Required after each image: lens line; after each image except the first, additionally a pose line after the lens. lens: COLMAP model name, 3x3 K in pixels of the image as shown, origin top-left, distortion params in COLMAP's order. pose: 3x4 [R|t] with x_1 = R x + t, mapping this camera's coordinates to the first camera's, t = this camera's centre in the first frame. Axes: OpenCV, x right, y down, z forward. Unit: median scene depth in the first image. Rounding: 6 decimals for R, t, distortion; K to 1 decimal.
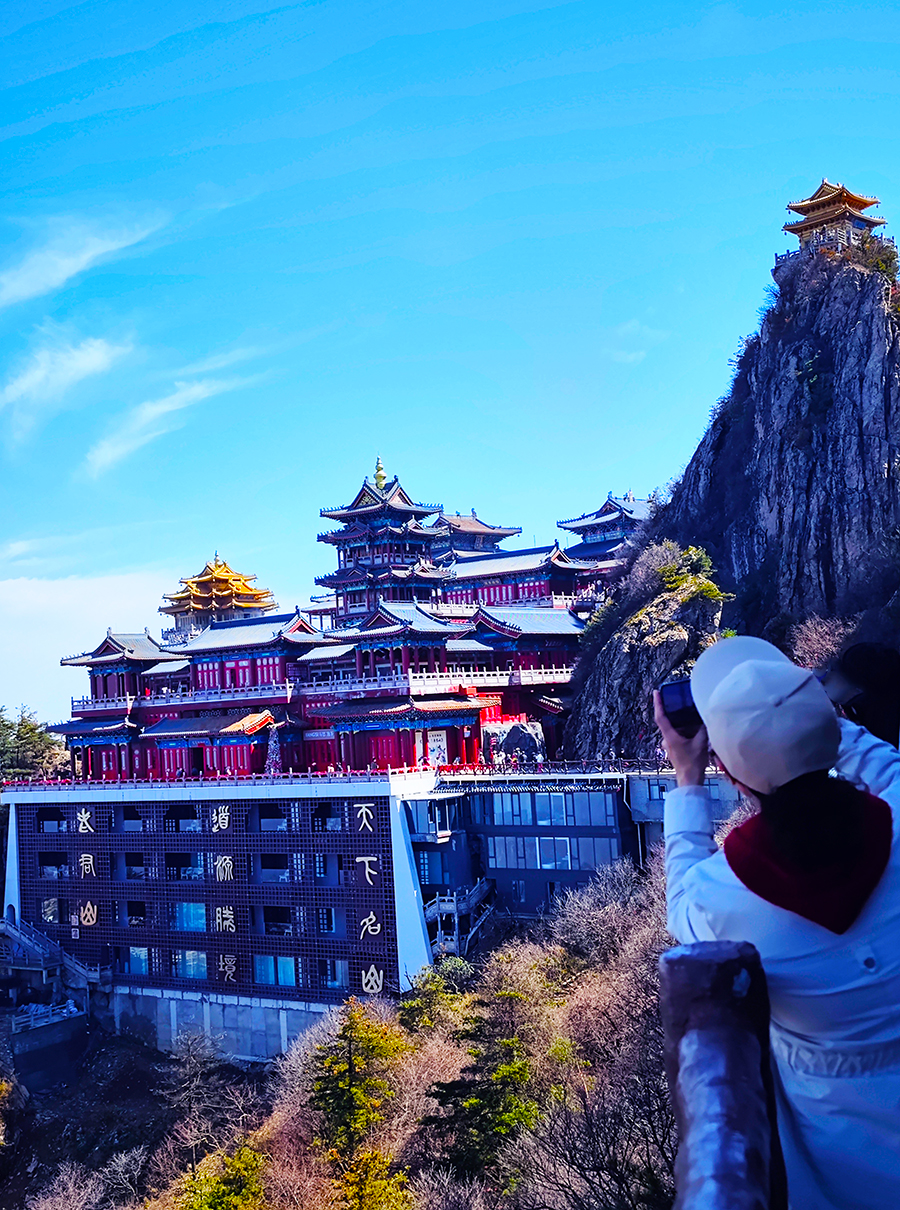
lens RADIAL K [[1593.2, 0, 450.0], [0, 1593.2, 605.0], [0, 0, 1]] dist [0.249922, -1.204964]
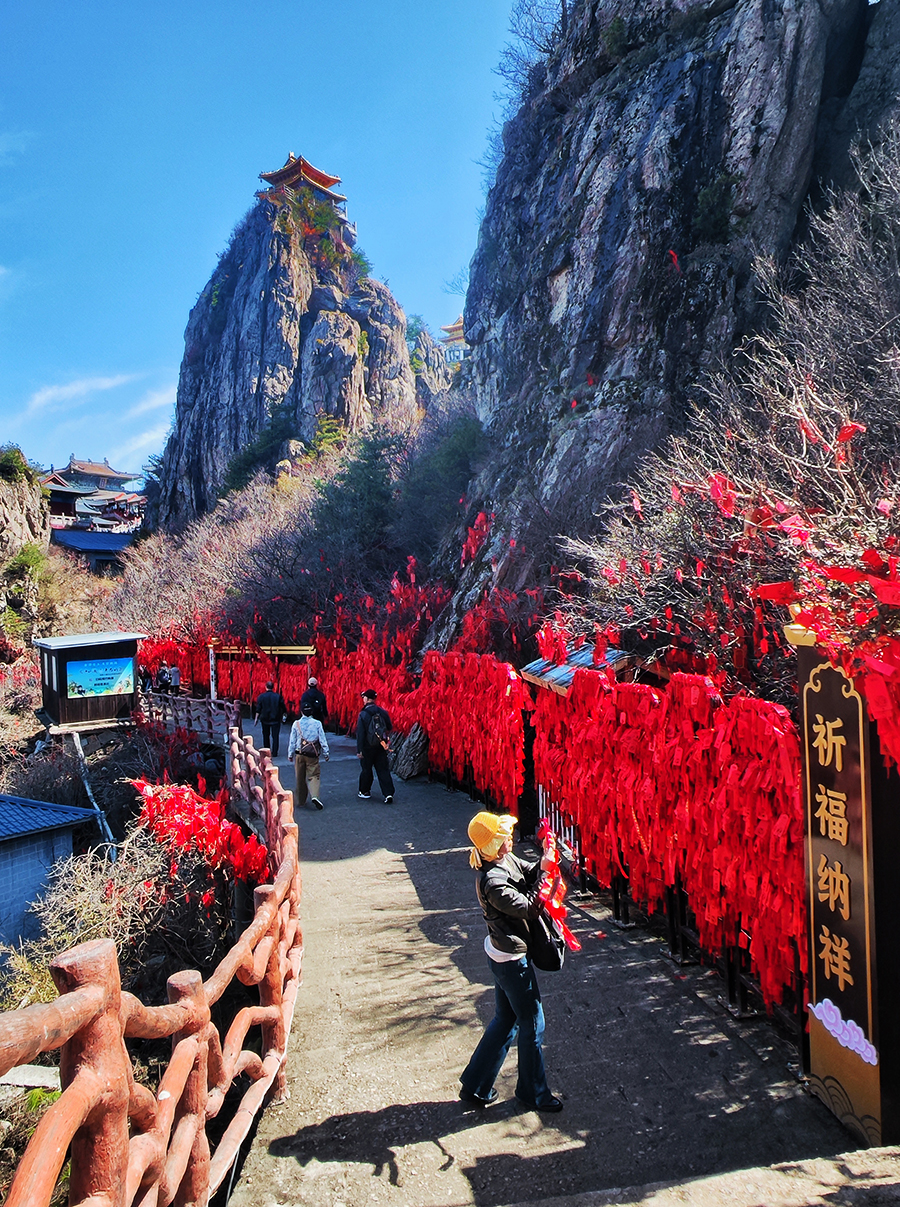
lens RADIAL K [[815.6, 0, 432.4], [0, 815.6, 603.0], [0, 0, 1]] dist [-0.001019, -0.000234]
pose [[0.988117, 0.026737, 0.151363, 0.295687], [-0.036297, 0.997493, 0.060753, 0.012993], [-0.149359, -0.065525, 0.986610, 0.475861]]
